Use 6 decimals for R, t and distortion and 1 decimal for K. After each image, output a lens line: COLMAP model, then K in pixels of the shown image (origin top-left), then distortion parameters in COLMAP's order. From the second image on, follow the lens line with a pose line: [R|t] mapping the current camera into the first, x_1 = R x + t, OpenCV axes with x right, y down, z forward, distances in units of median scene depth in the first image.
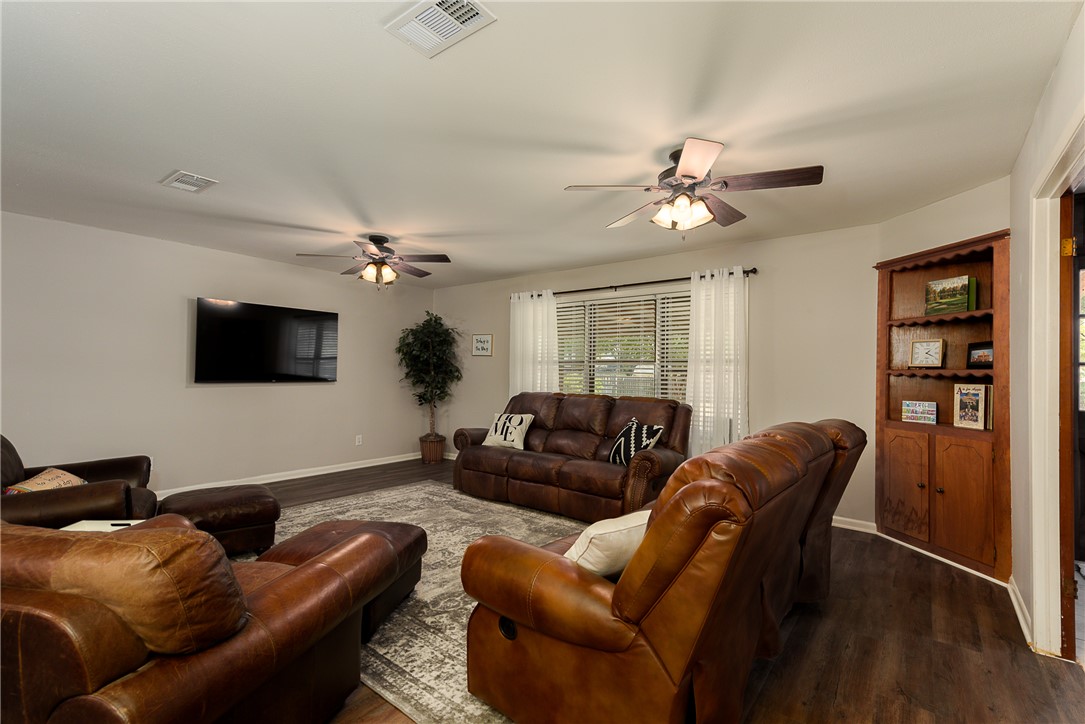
lens RADIAL K [[495.0, 0, 543.0], [0, 495.0, 367.9], [0, 0, 1]] dist [0.009060, -0.000559]
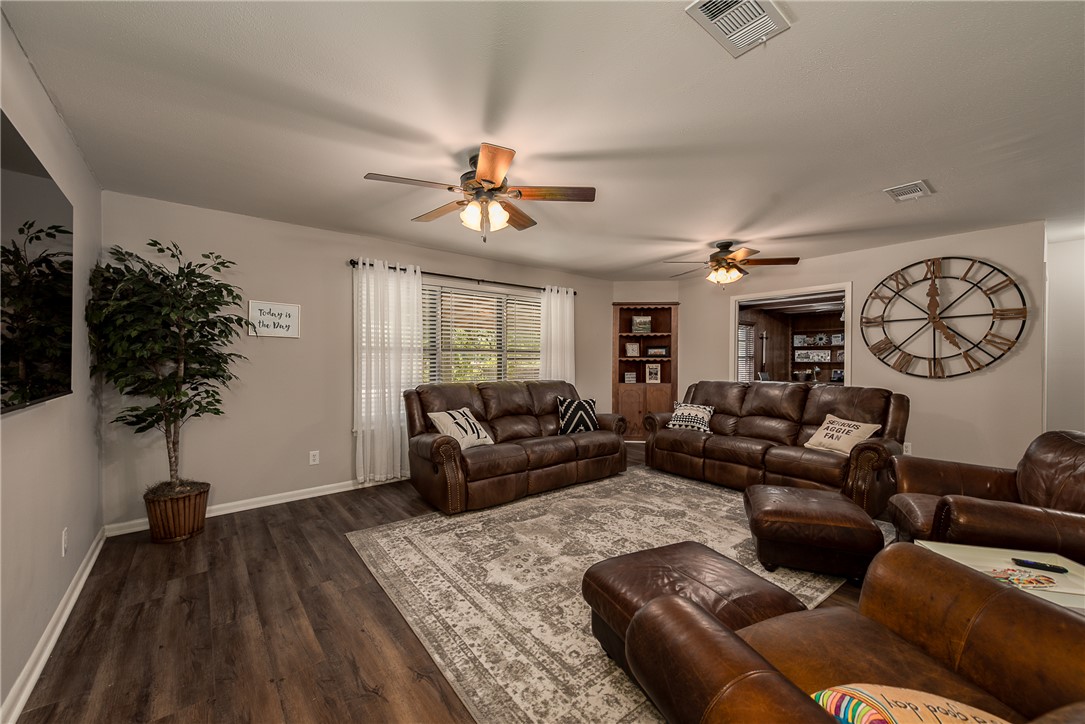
lens RADIAL K [[423.6, 0, 555.8], [0, 423.6, 364.3], [0, 0, 1]] dist [0.011254, 0.000005]
pose [[0.207824, -0.021567, 0.977928, -0.910799], [-0.007599, 0.999691, 0.023662, -0.007298], [-0.978137, -0.012349, 0.207596, 0.816127]]
